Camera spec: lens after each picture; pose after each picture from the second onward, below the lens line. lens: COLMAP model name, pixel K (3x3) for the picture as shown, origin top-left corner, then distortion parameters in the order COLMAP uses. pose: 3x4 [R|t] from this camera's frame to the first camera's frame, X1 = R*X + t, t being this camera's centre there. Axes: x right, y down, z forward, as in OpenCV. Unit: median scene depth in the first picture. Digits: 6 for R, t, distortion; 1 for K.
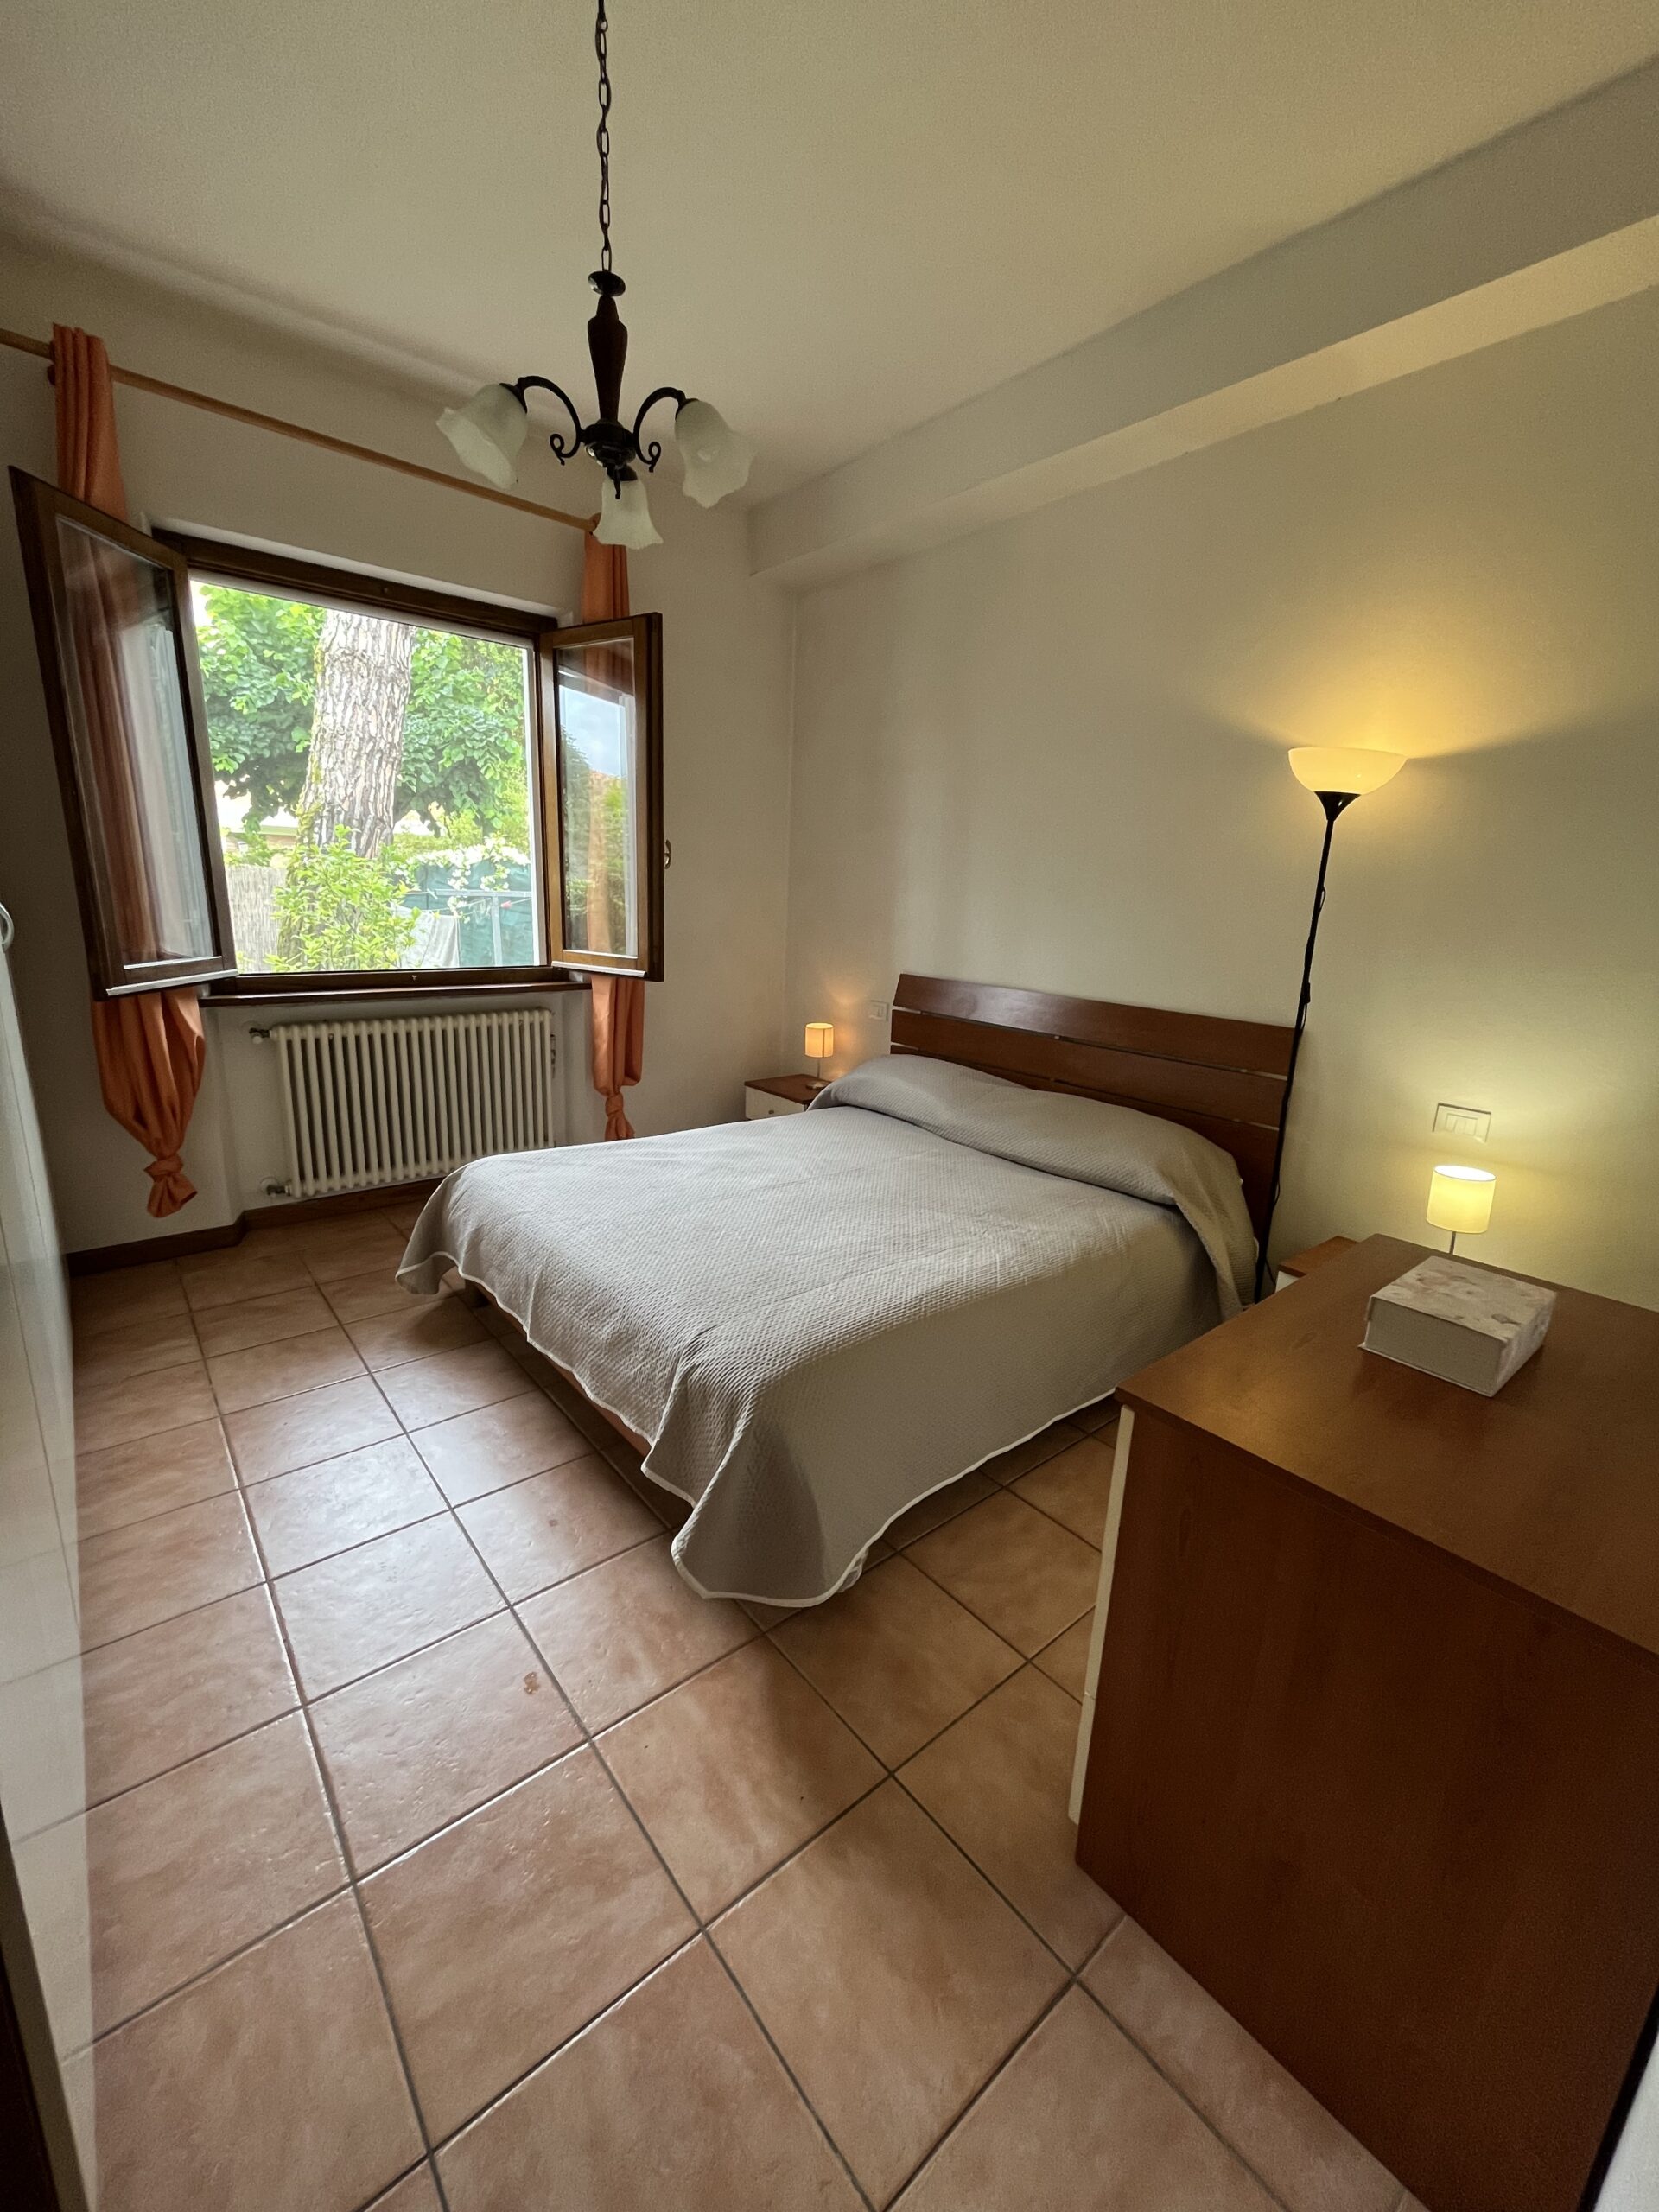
lens RADIAL K [[888.9, 0, 831.1], [0, 888.9, 1105.3], [0, 0, 1]] dist [-0.003371, 0.000850]
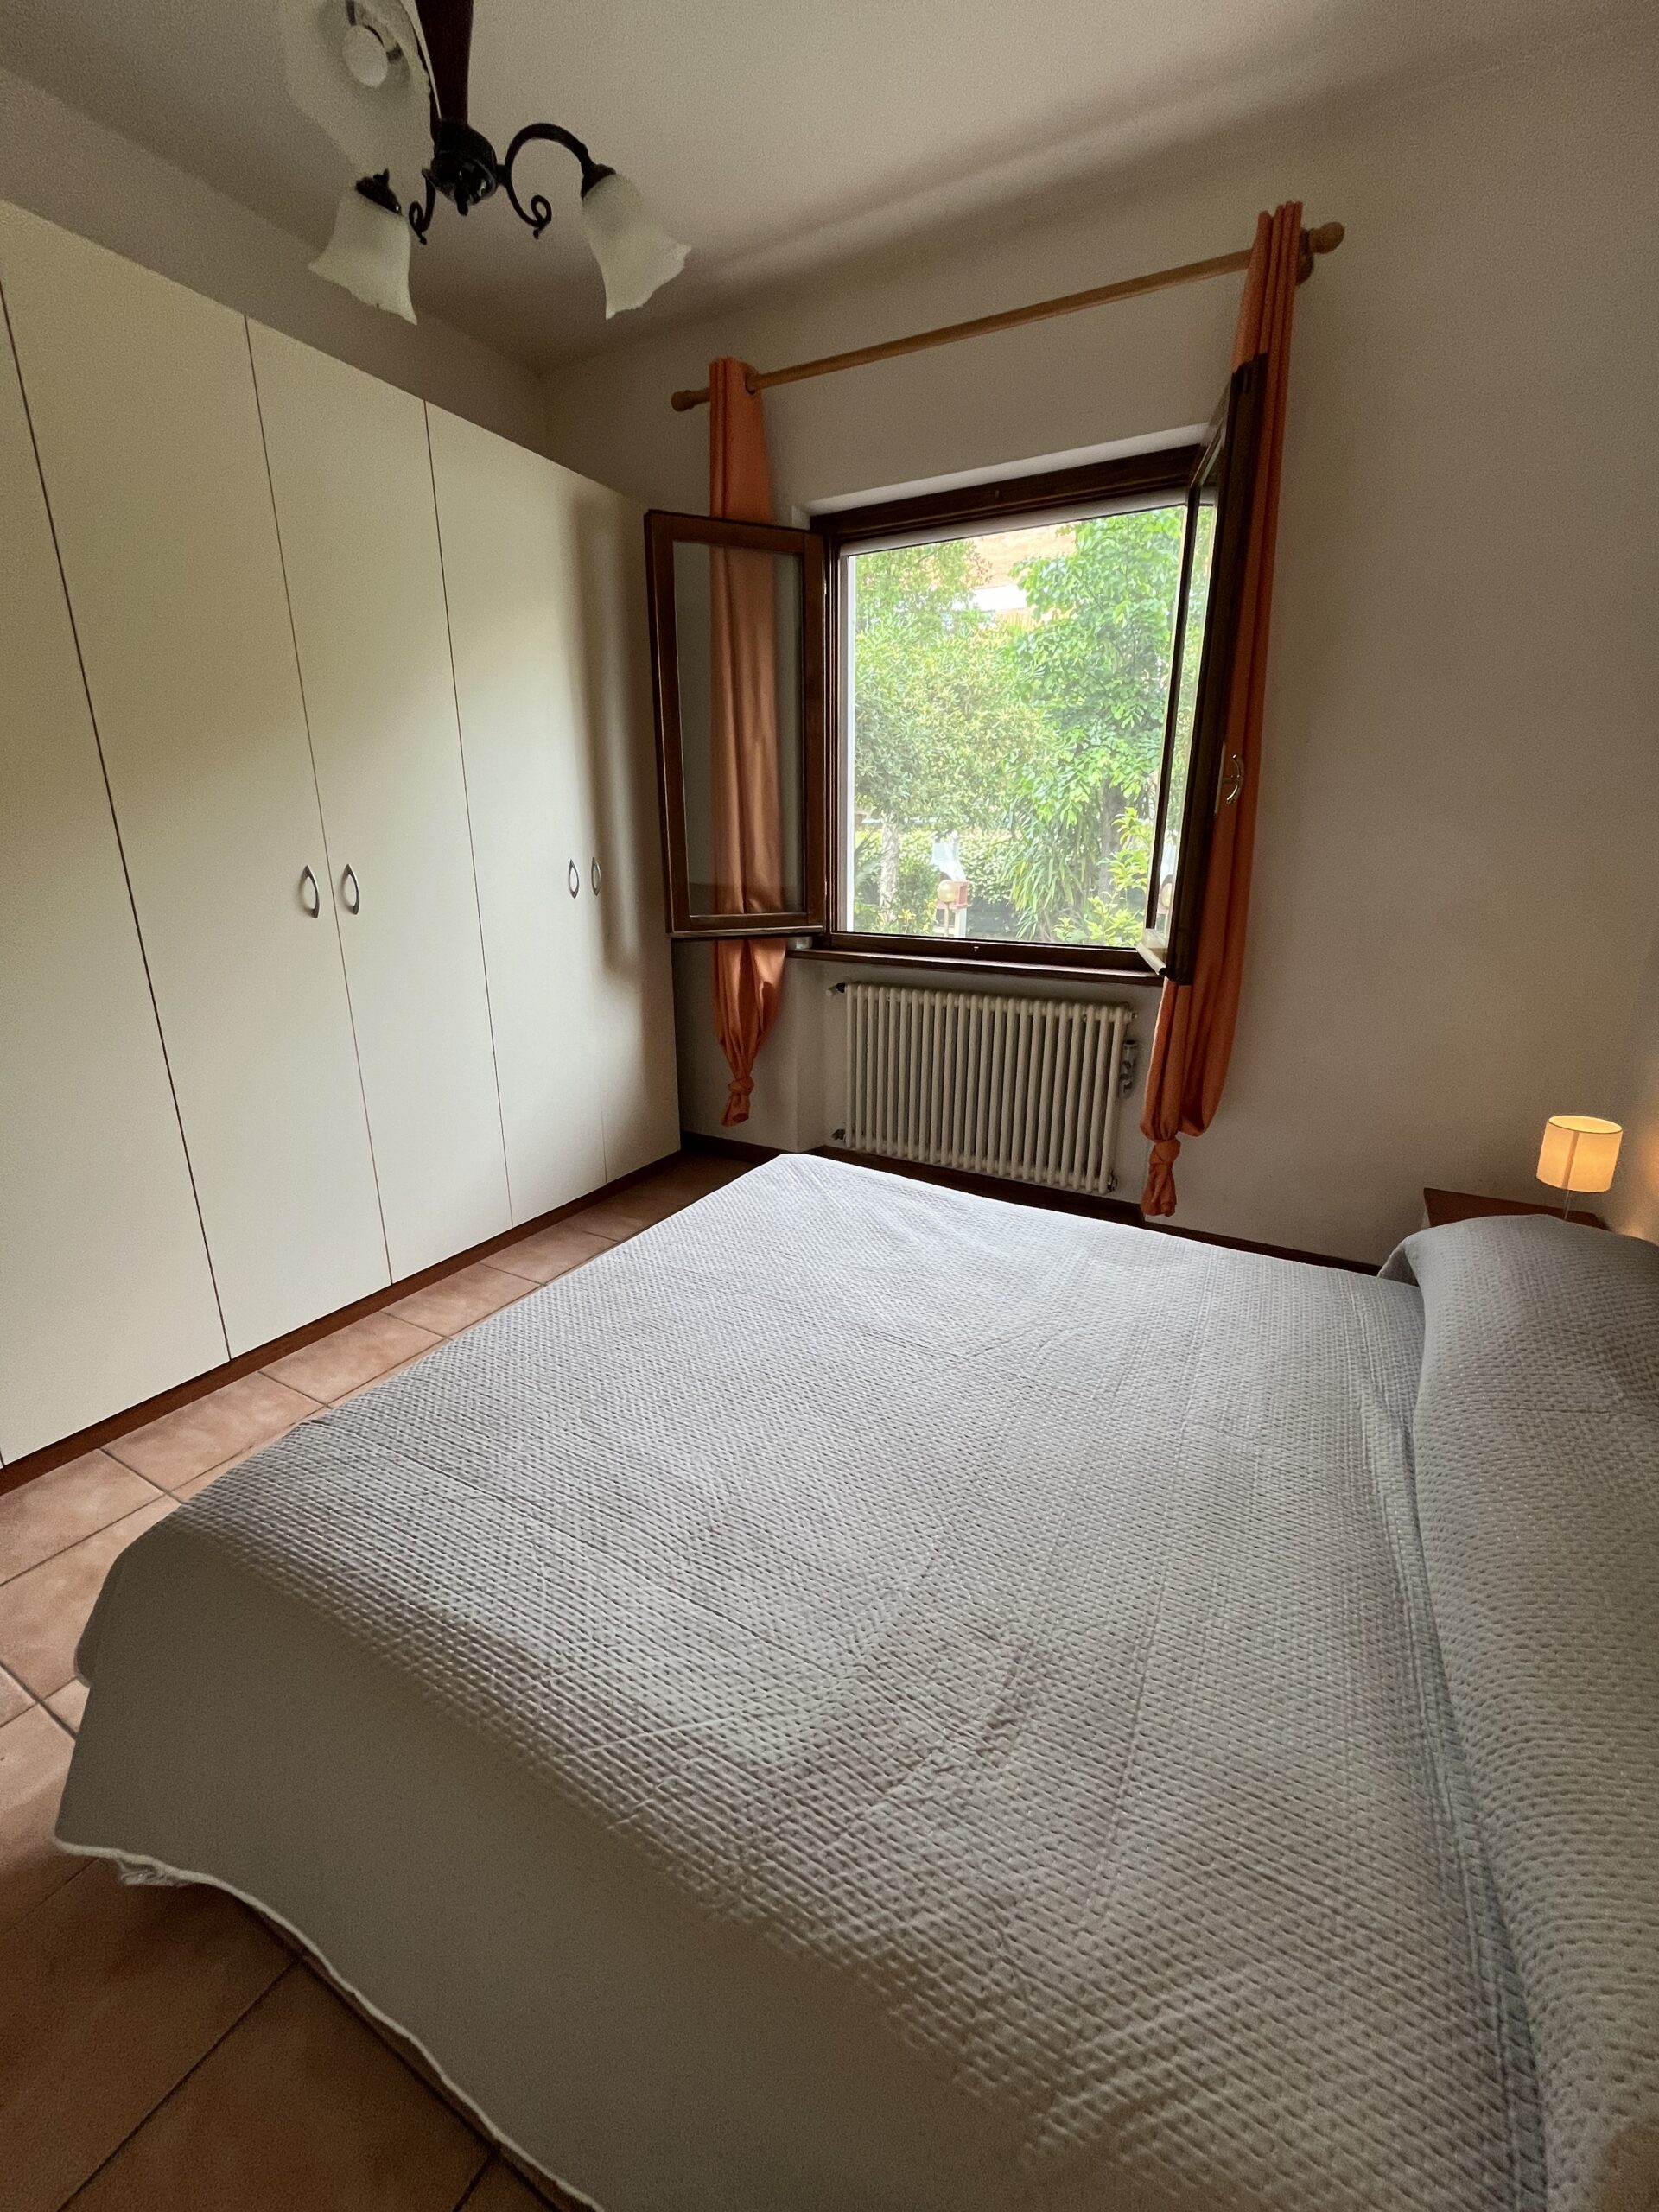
lens RADIAL K [[888.9, 0, 833.1], [0, 888.9, 1104.5], [0, 0, 1]] dist [-0.003371, 0.000850]
pose [[0.369257, 0.234249, -0.899320, 0.435278], [-0.216056, 0.962834, 0.162081, -0.149757], [0.903864, 0.134454, 0.406144, 0.736783]]
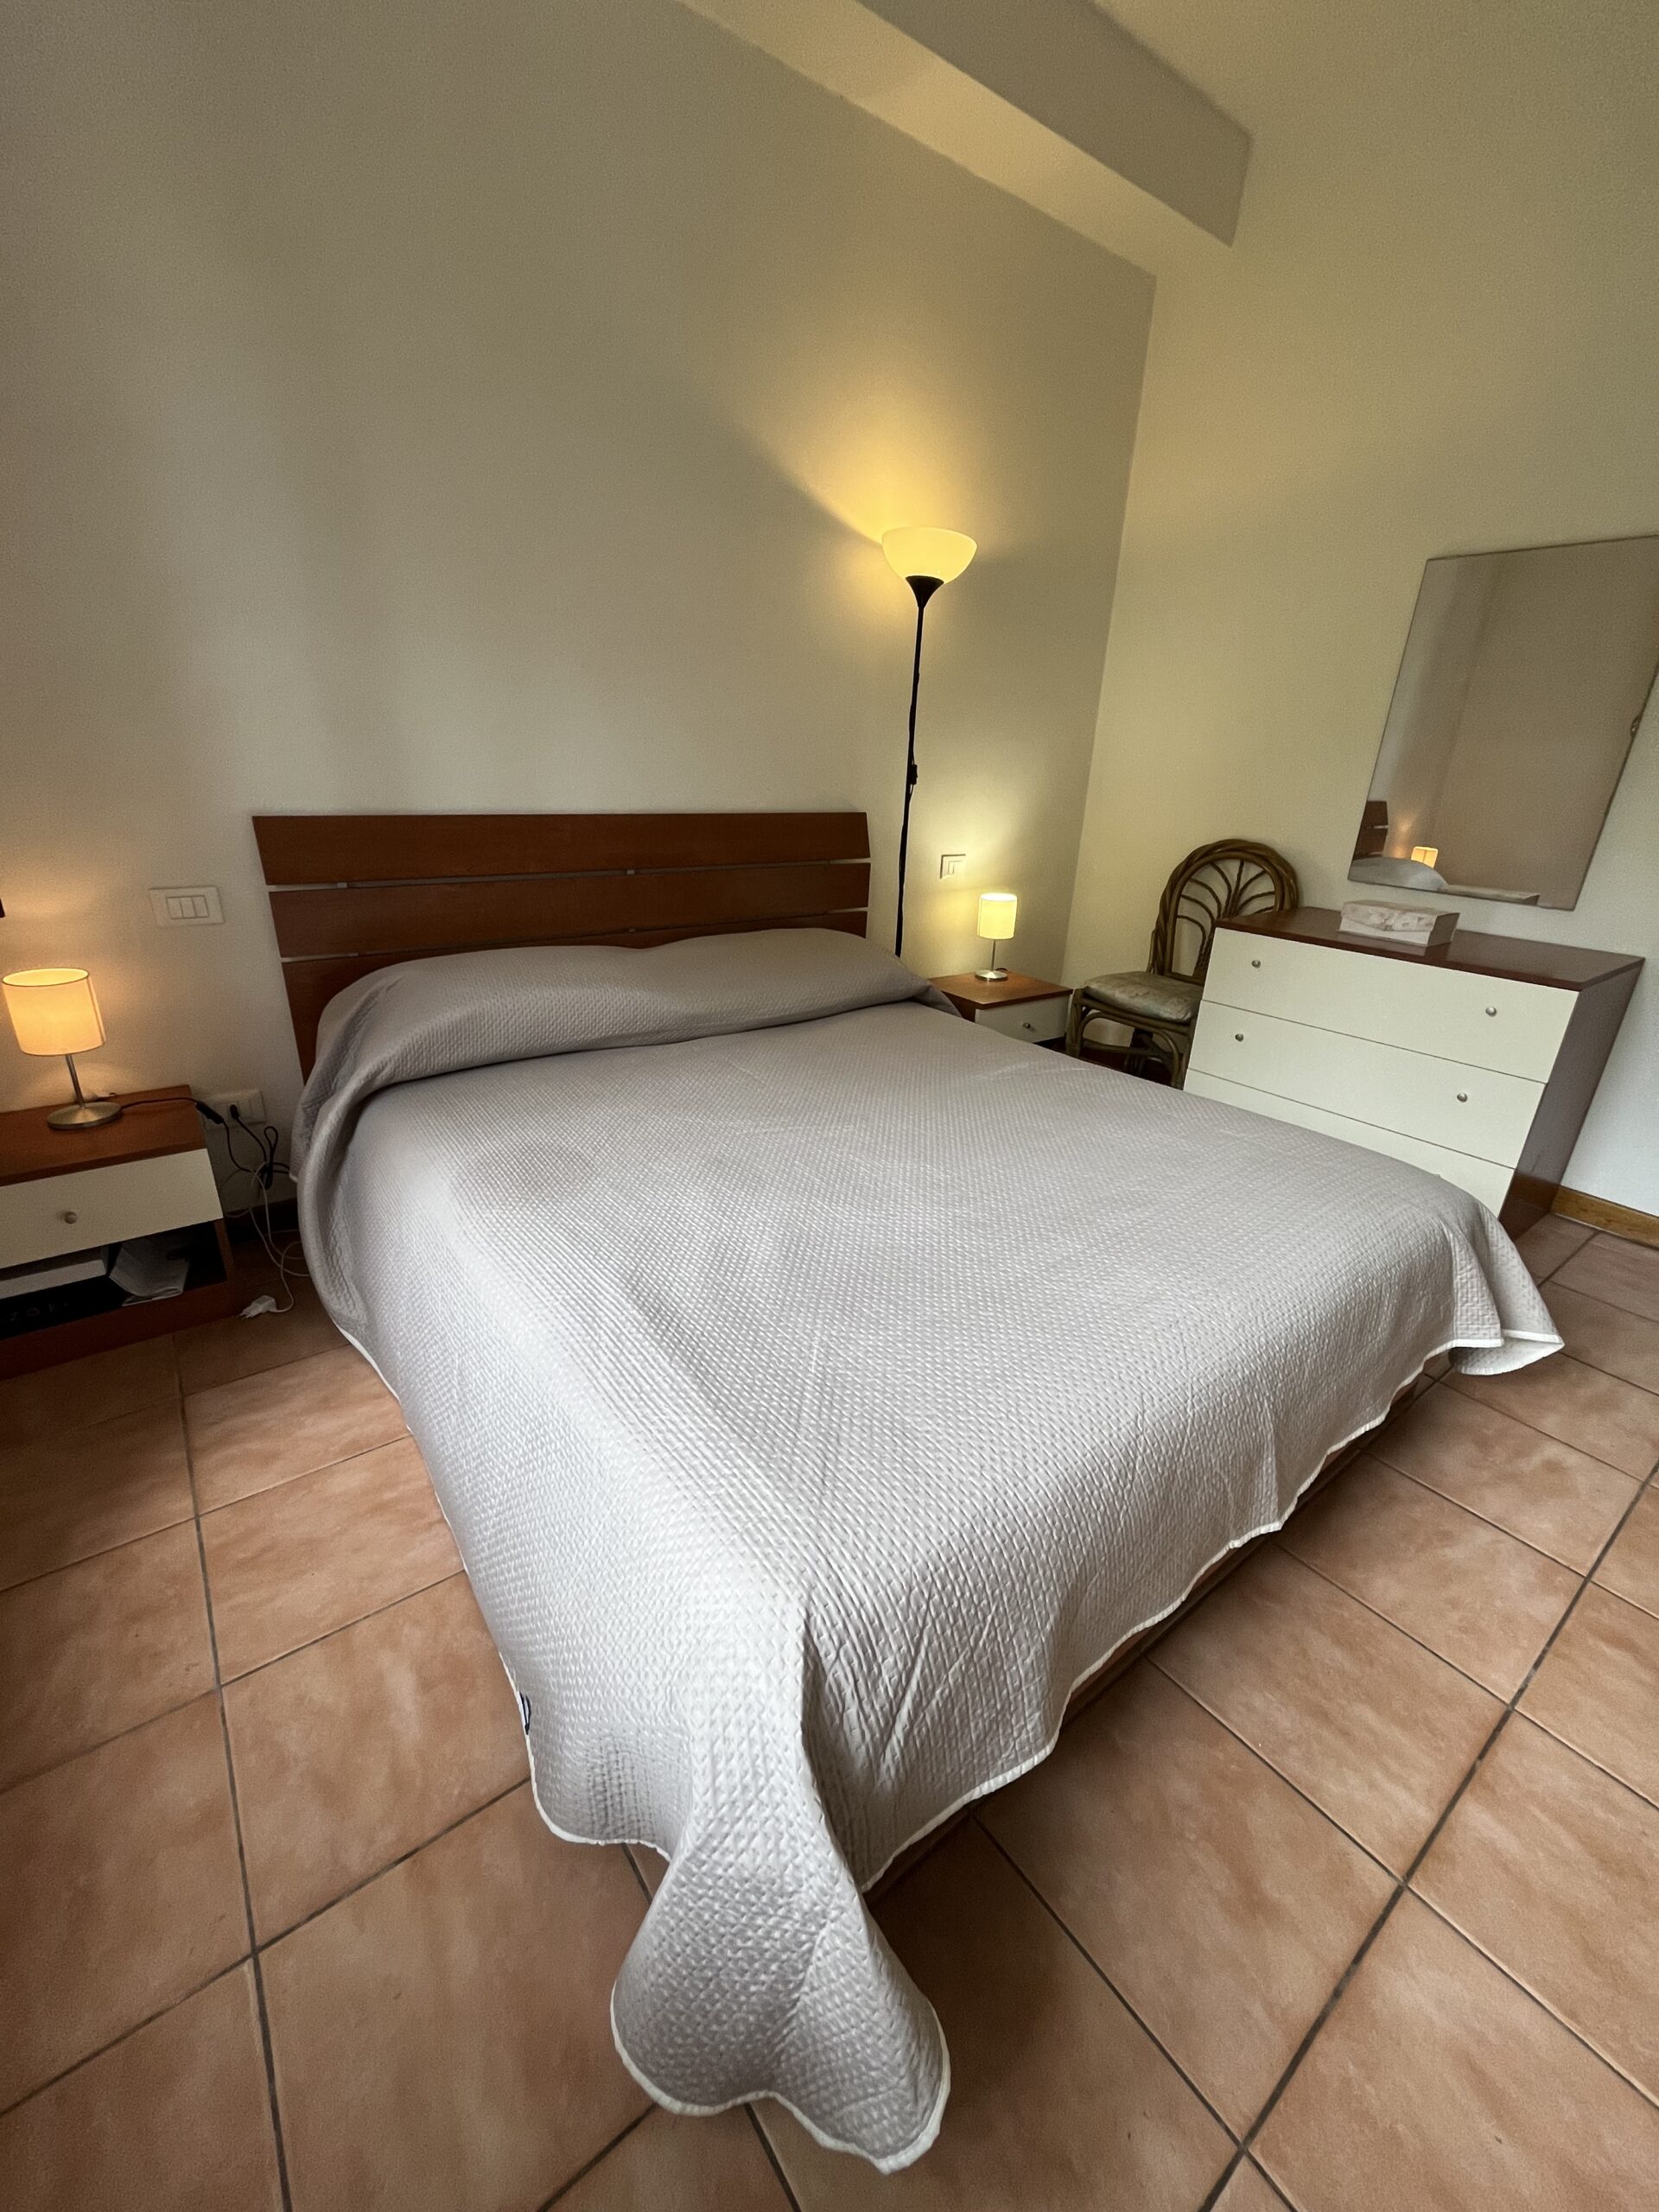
lens RADIAL K [[888.9, 0, 837.0], [0, 888.9, 1099.9], [0, 0, 1]] dist [-0.003371, 0.000850]
pose [[0.045177, -0.399992, 0.915405, -0.661460], [0.198686, 0.901631, 0.384168, -0.206772], [-0.979021, 0.164522, 0.120206, 1.026259]]
